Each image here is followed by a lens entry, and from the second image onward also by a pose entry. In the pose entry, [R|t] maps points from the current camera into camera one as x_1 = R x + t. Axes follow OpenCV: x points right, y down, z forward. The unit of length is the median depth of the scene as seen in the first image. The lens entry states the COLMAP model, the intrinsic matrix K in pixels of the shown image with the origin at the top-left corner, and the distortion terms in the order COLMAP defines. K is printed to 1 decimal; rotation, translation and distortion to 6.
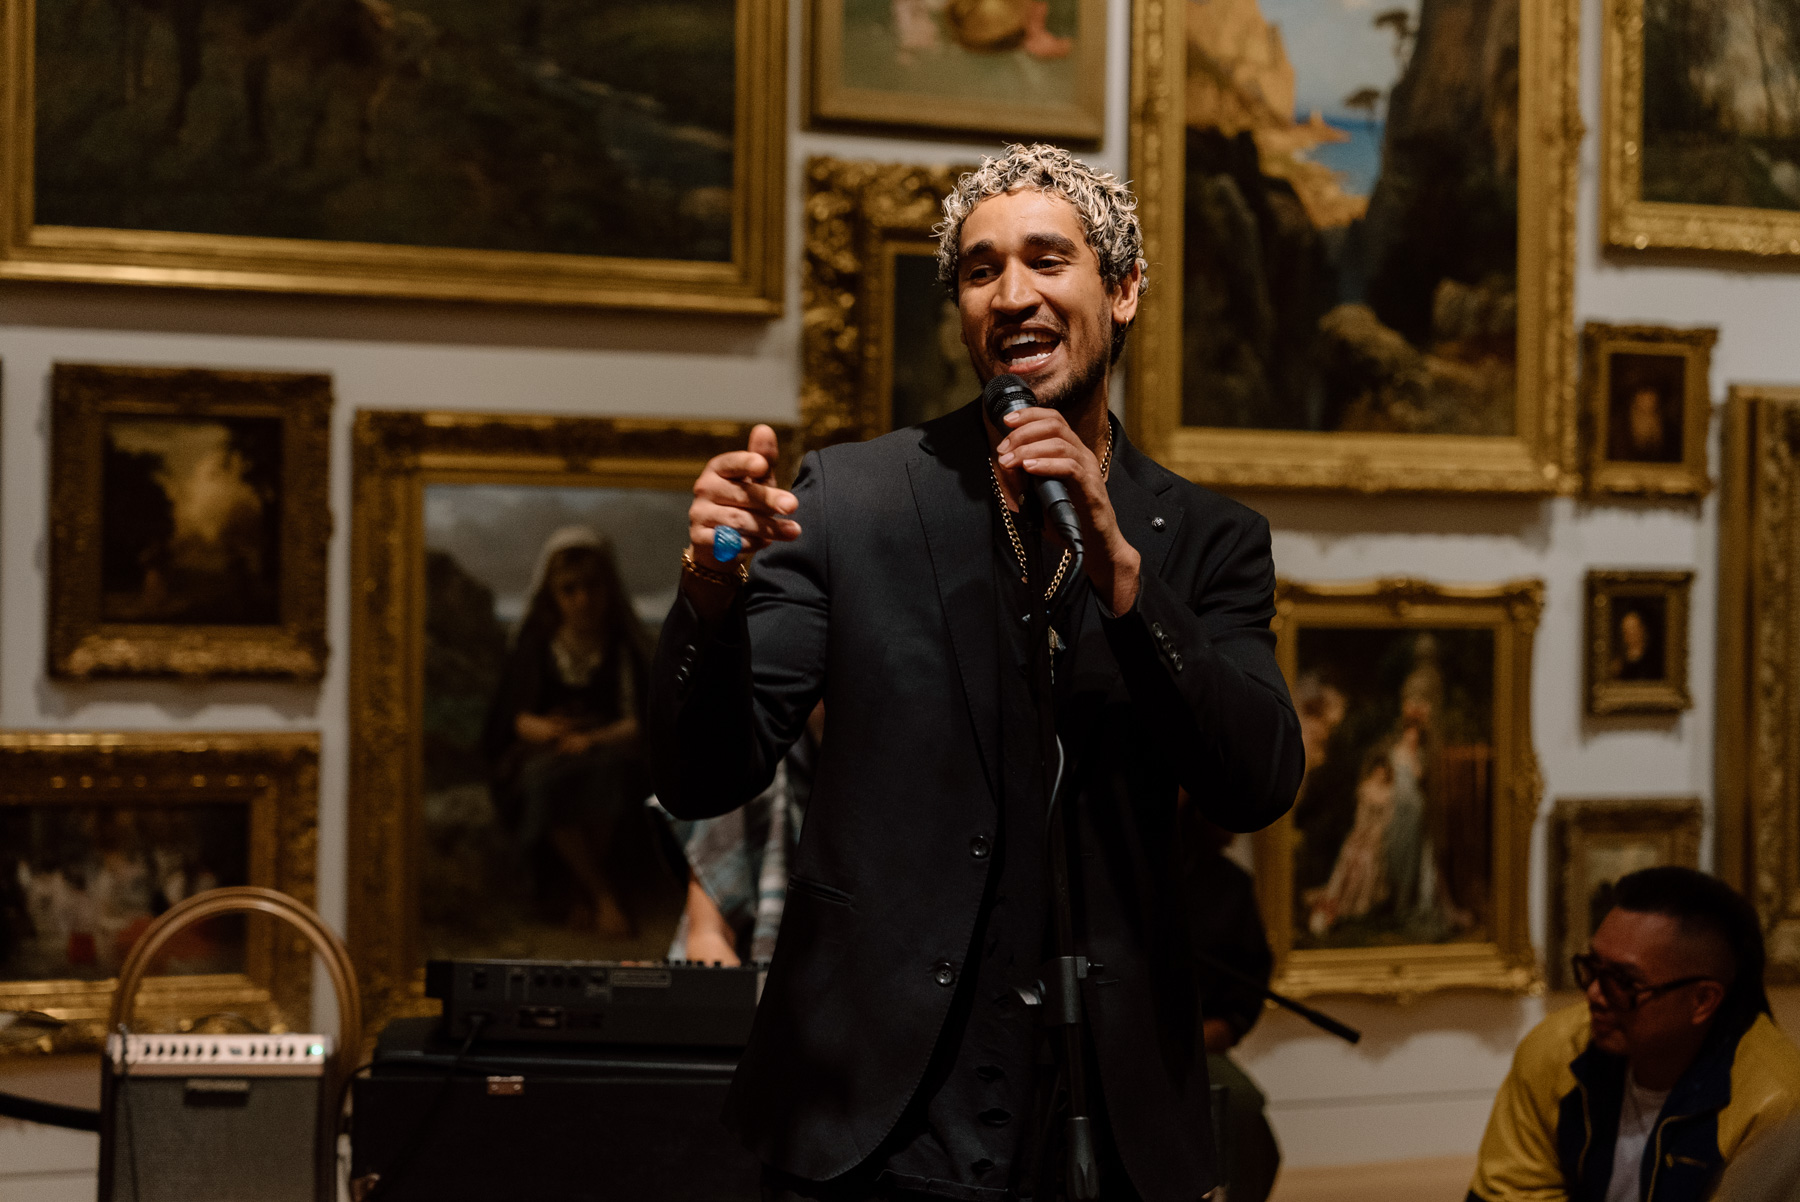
lens RADIAL K [[3573.9, 0, 891.3], [0, 3573.9, 604.7], [0, 0, 1]] dist [0.067673, -0.378628]
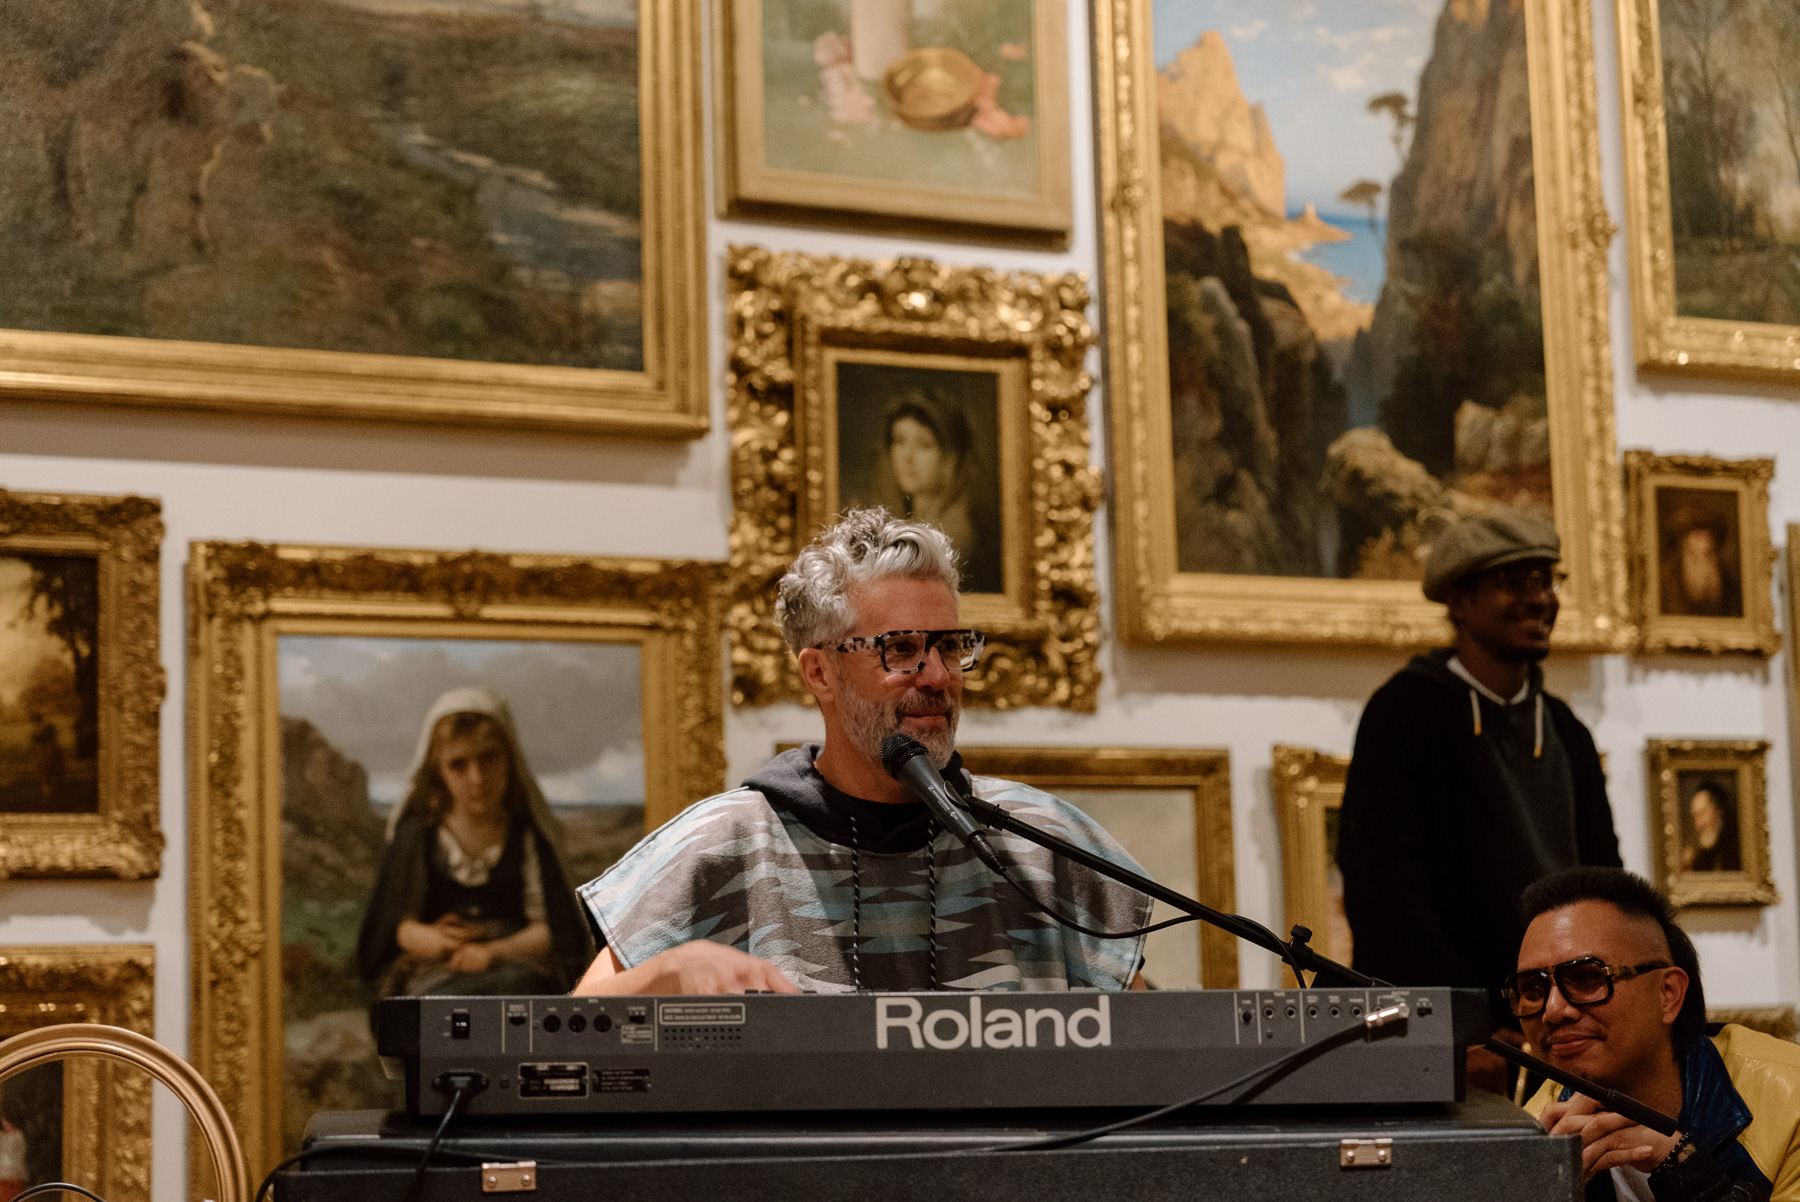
lens RADIAL K [[3573.9, 0, 891.3], [0, 3573.9, 604.7], [0, 0, 1]] dist [0.067673, -0.378628]
pose [[0.997195, -0.036414, 0.065396, -0.040357], [0.044638, 0.990632, -0.129059, 0.062258], [-0.060084, 0.131616, 0.989478, 0.172752]]
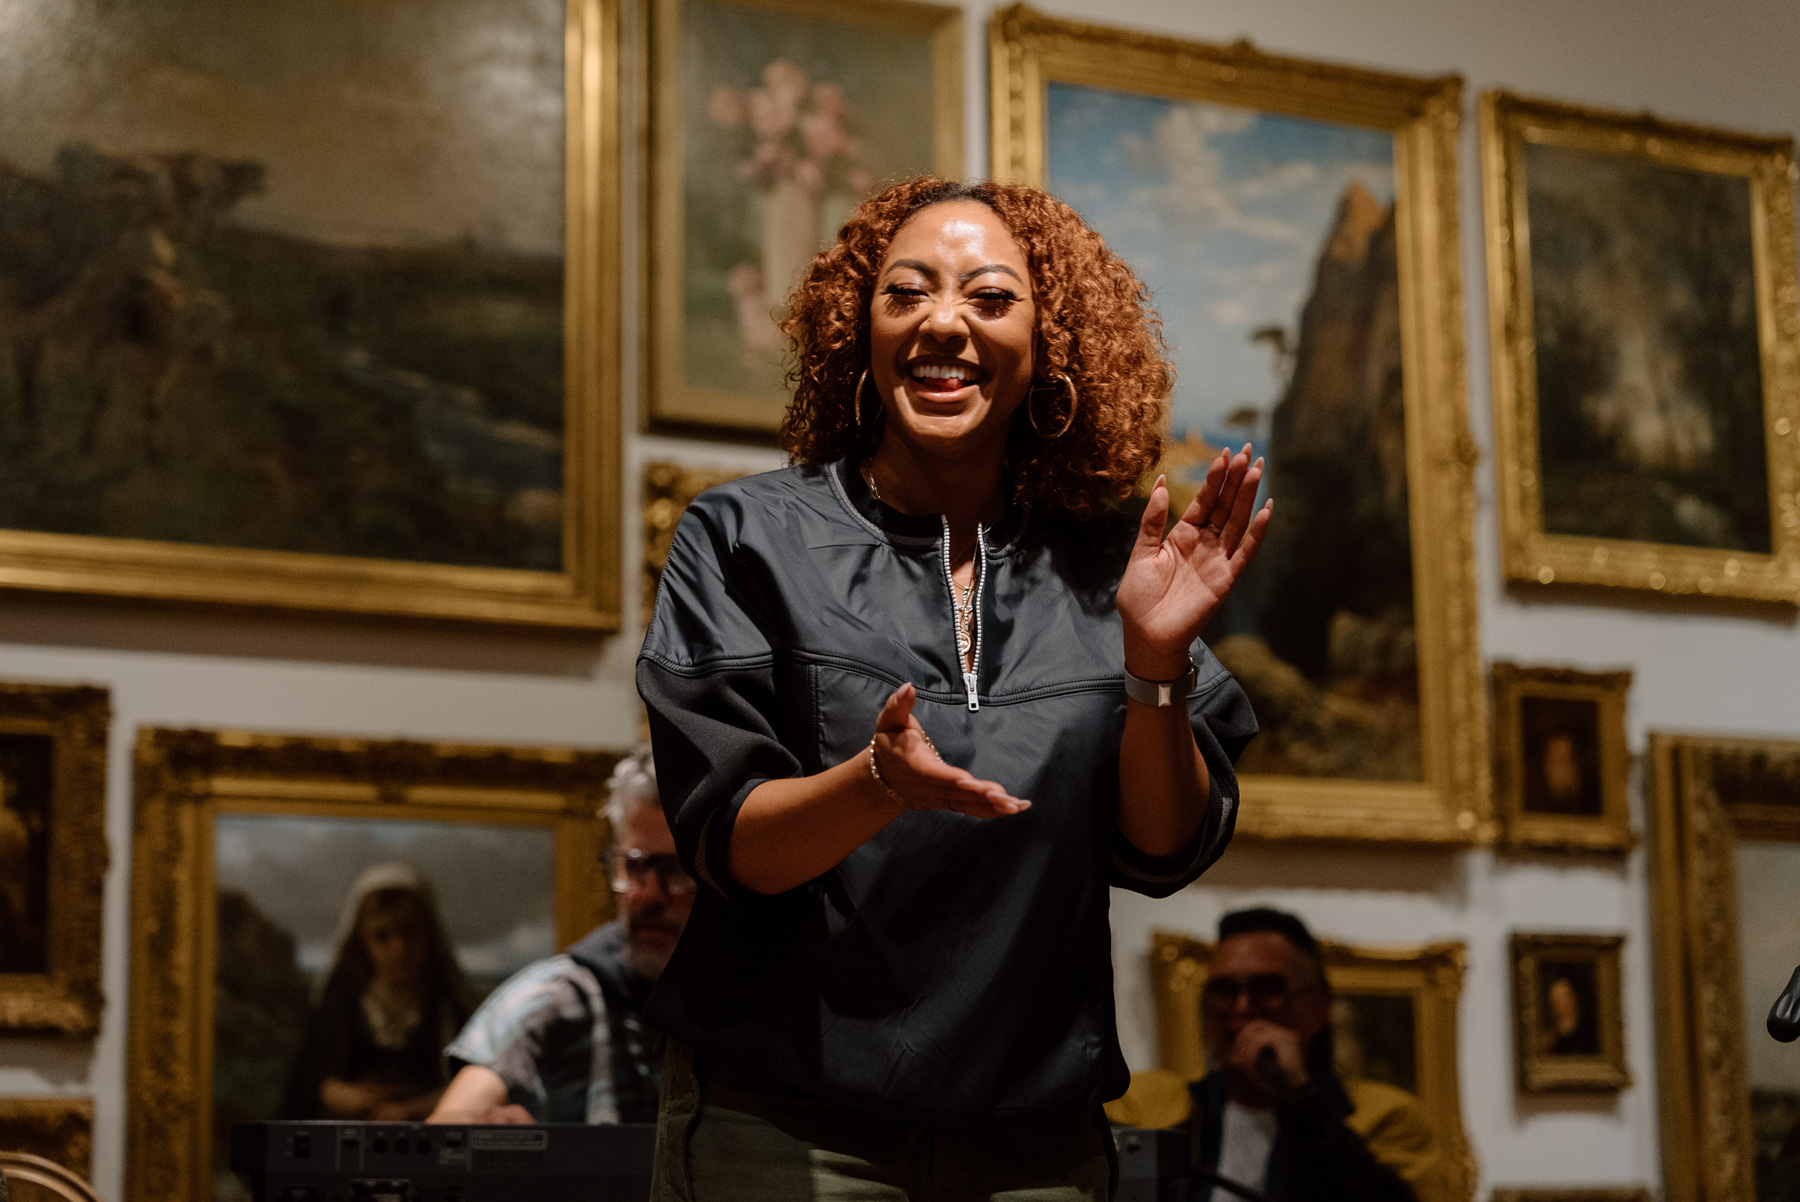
lens RADIAL K [[3573.9, 0, 891.3], [0, 3573.9, 604.7], [0, 0, 1]] dist [0.067673, -0.378628]
pose [[0.997905, -0.018857, 0.061892, -0.016975], [0.029880, 0.982783, -0.182334, 0.072158], [-0.057388, 0.183801, 0.981287, 0.108938]]
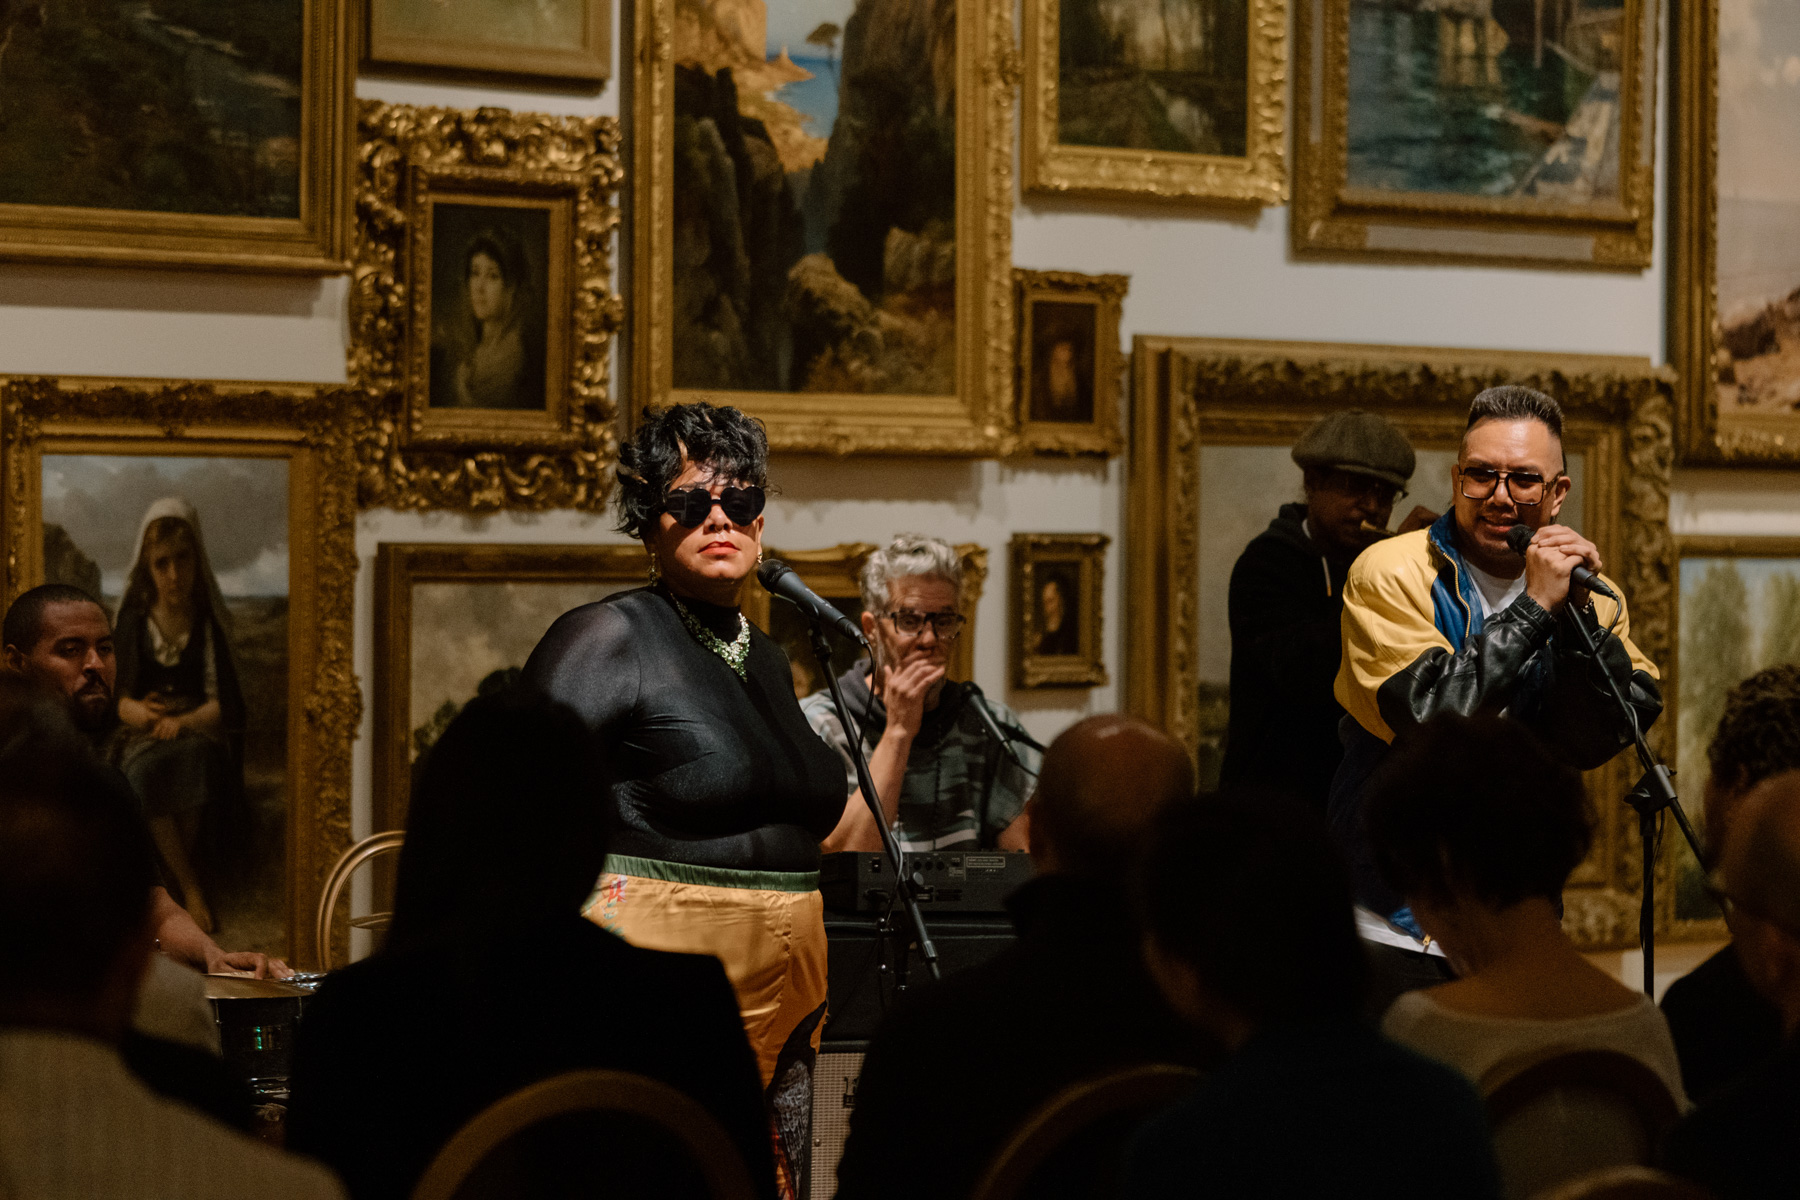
lens RADIAL K [[7394.6, 0, 900.0], [0, 7394.6, 600.0], [0, 0, 1]] dist [-0.129911, -0.425581]
pose [[0.914514, -0.008494, 0.404464, -0.636485], [0.007151, 0.999963, 0.004831, -0.002545], [-0.404490, -0.001526, 0.914541, -0.780563]]
